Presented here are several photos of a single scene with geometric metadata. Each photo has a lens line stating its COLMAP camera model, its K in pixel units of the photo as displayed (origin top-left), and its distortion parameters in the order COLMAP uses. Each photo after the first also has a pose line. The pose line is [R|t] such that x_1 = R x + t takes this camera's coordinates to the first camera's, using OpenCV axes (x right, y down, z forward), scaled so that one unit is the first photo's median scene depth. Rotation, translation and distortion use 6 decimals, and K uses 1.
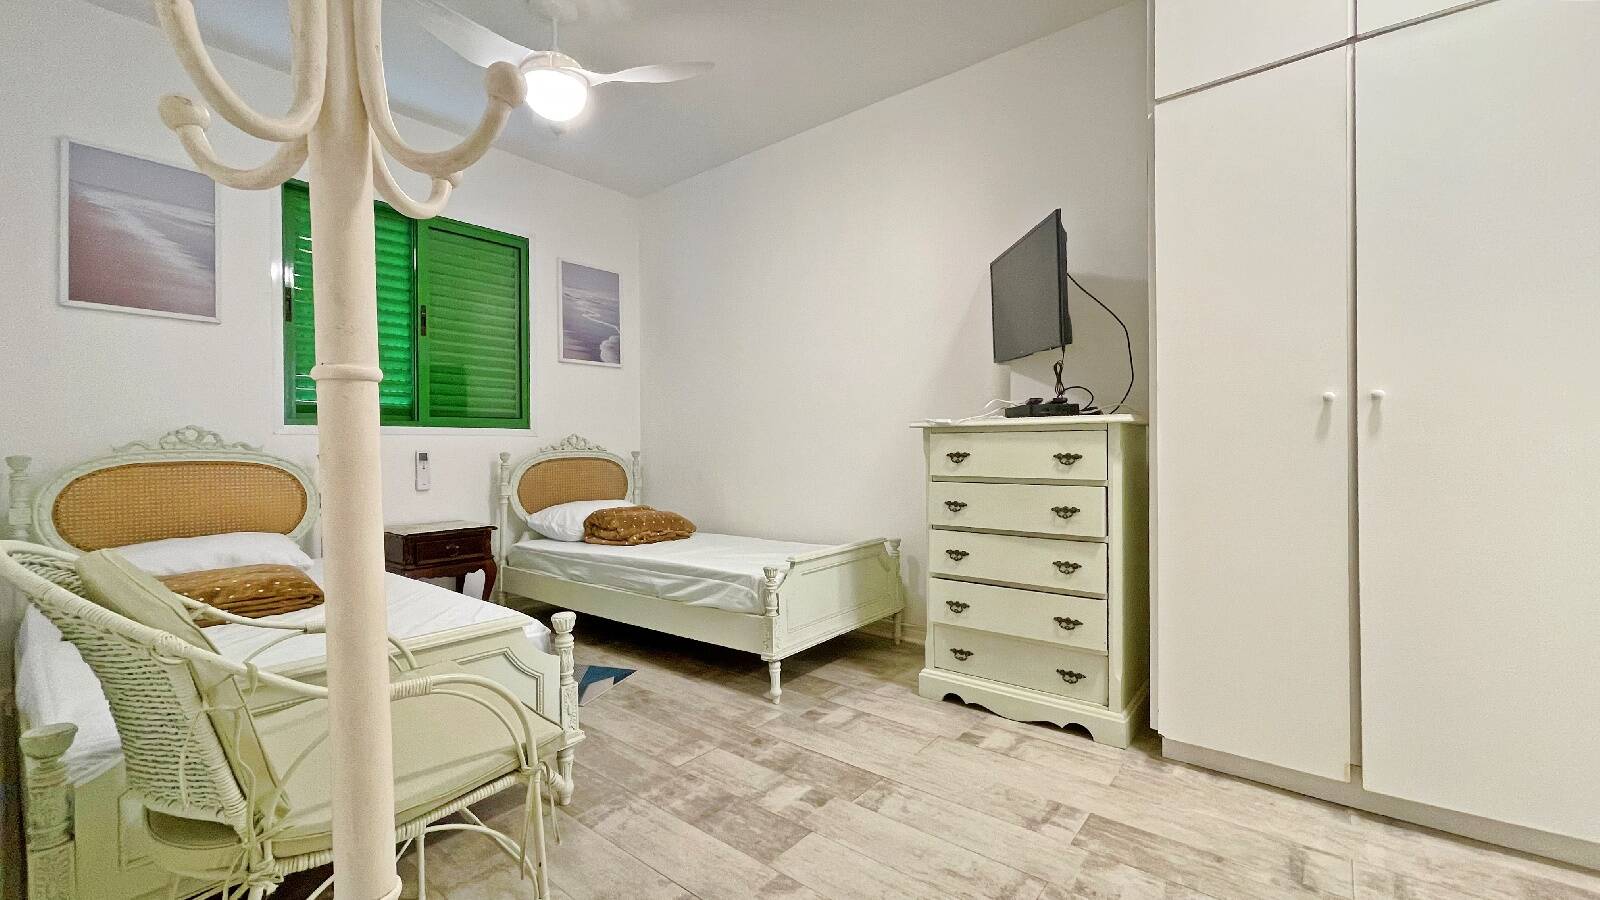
lens RADIAL K [[662.4, 0, 796.1], [0, 662.4, 453.3], [0, 0, 1]] dist [0.003461, -0.000187]
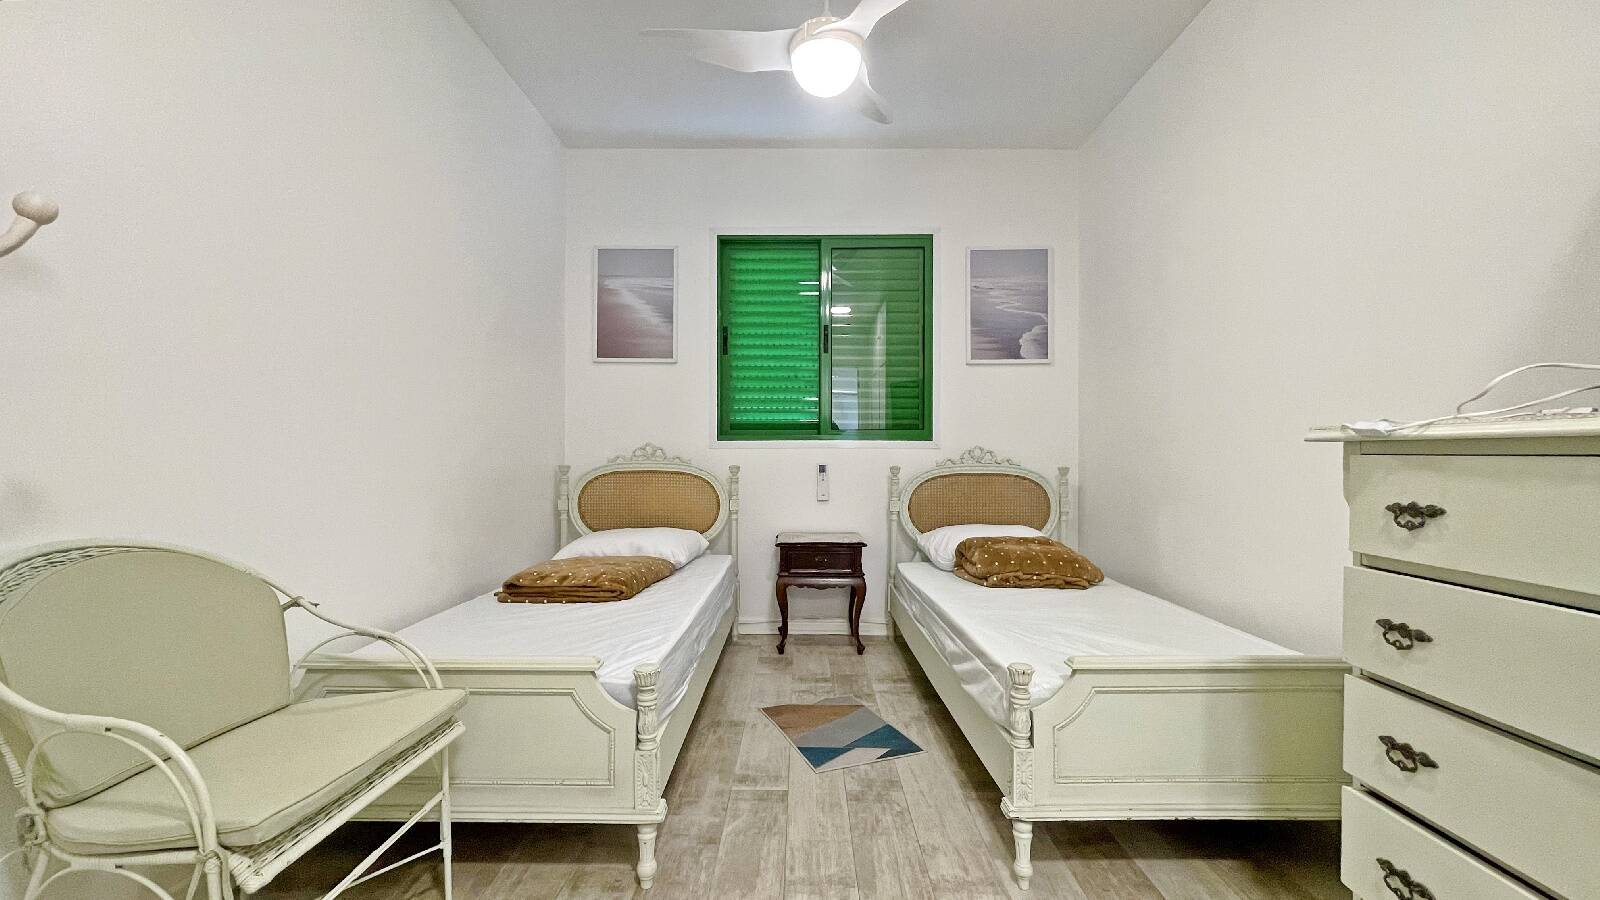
lens RADIAL K [[662.4, 0, 796.1], [0, 662.4, 453.3], [0, 0, 1]] dist [0.003461, -0.000187]
pose [[0.620976, 0.008158, -0.783787, 0.230630], [-0.012527, 0.999921, 0.000482, -0.019427], [0.783729, 0.009519, 0.621029, 0.318555]]
